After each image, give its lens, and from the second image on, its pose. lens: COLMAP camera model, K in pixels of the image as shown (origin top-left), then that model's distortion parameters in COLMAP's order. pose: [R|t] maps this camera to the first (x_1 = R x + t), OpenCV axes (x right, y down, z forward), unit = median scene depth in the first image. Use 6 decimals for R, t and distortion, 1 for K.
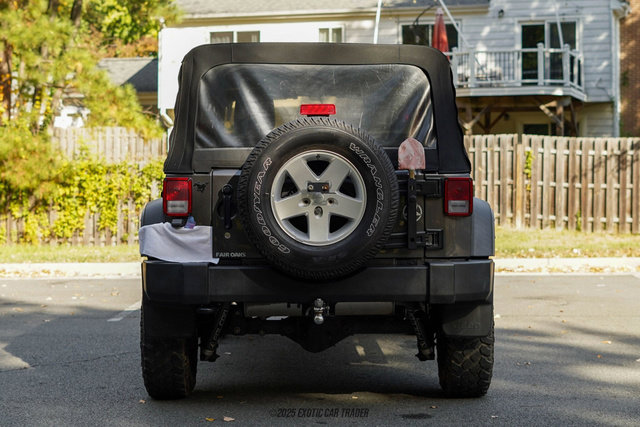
lens RADIAL K [[1376.8, 0, 285.9], [0, 1376.8, 212.6], [0, 0, 1]] dist [0.003242, -0.174266]
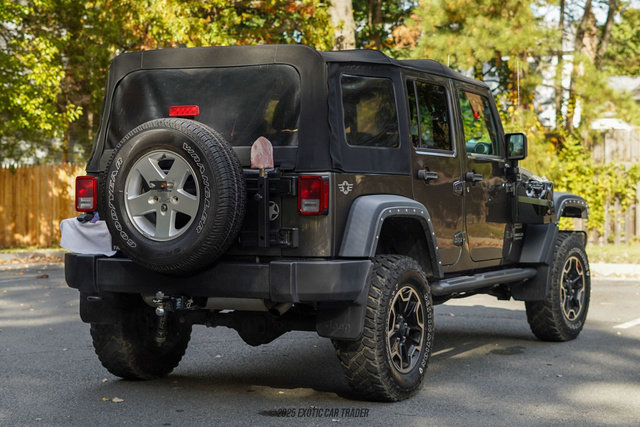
lens RADIAL K [[1324.2, 0, 281.9], [0, 1324.2, 213.9], [0, 0, 1]] dist [-0.012085, -0.163819]
pose [[0.876313, 0.014504, -0.481524, 0.151413], [-0.014112, 0.999891, 0.004435, -0.000641], [0.481535, 0.002909, 0.876422, 0.040782]]
